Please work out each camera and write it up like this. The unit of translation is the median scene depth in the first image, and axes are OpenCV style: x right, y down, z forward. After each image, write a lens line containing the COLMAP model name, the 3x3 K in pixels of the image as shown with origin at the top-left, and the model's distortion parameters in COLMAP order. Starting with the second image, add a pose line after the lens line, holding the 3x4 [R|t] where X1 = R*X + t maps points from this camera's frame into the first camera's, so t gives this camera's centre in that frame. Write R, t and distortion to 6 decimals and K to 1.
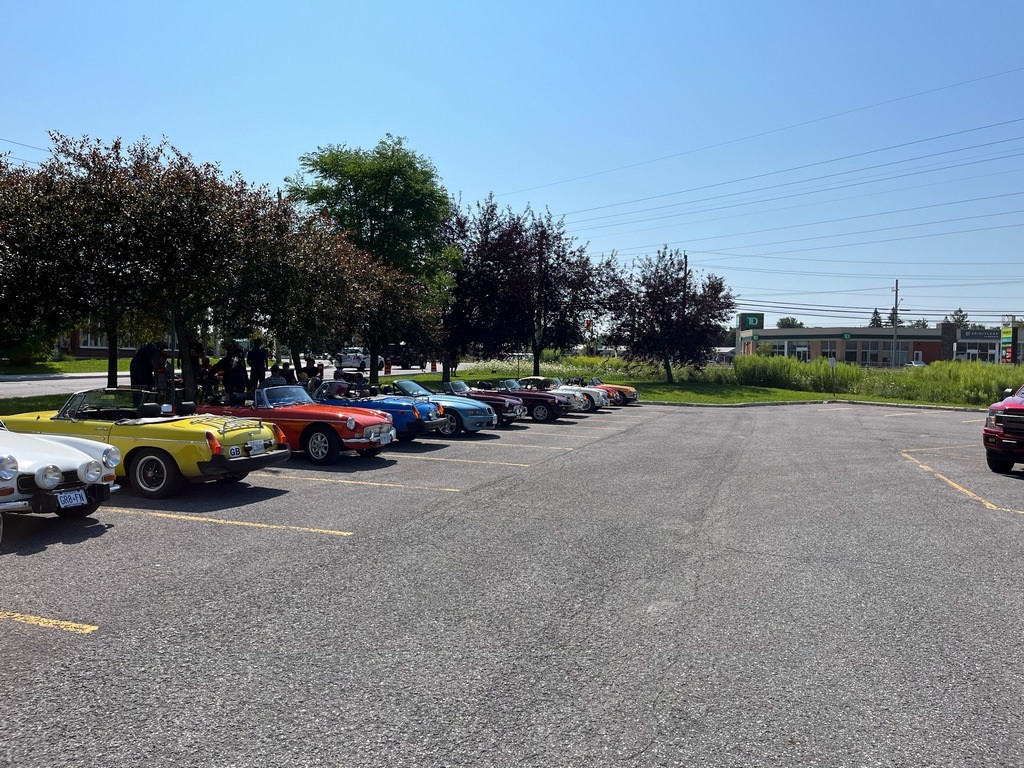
lens RADIAL K [[757.3, 0, 521.9], [0, 757.3, 384.0], [0, 0, 1]] dist [0.035553, -0.000606]
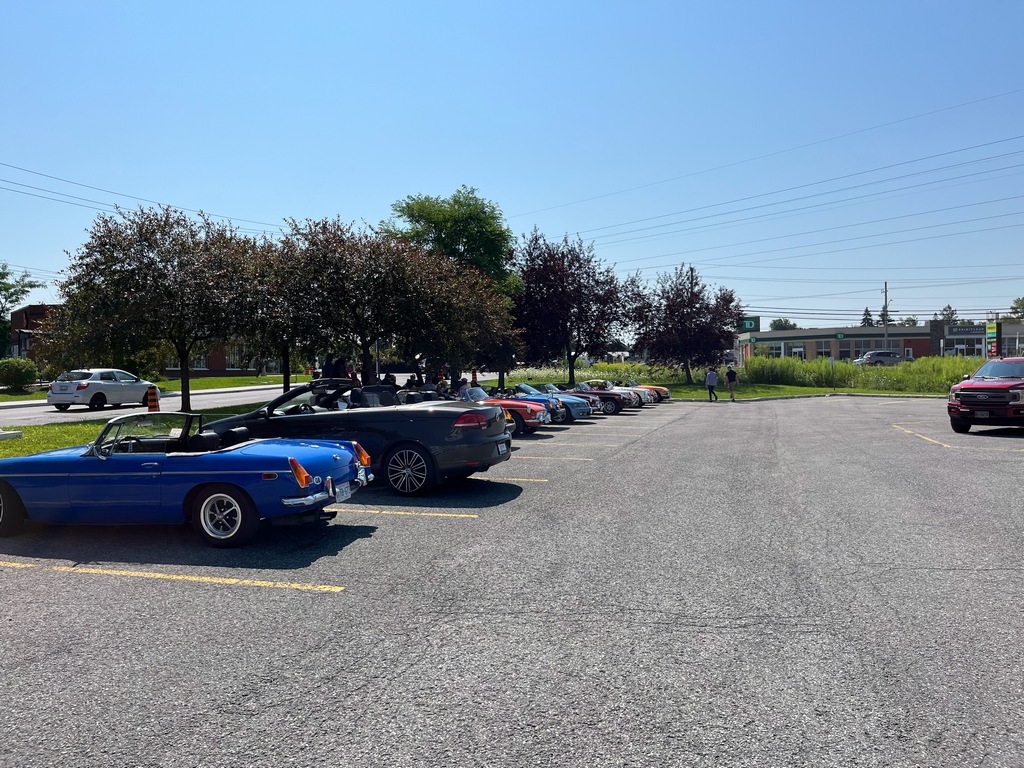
lens RADIAL K [[767.2, 0, 512.0], [0, 767.2, 384.0], [0, 0, 1]] dist [0.035996, -0.002410]
pose [[0.999465, -0.032658, 0.001494, -0.073175], [0.032674, 0.999386, -0.012690, 0.005168], [-0.001079, 0.012732, 0.999918, -0.154302]]
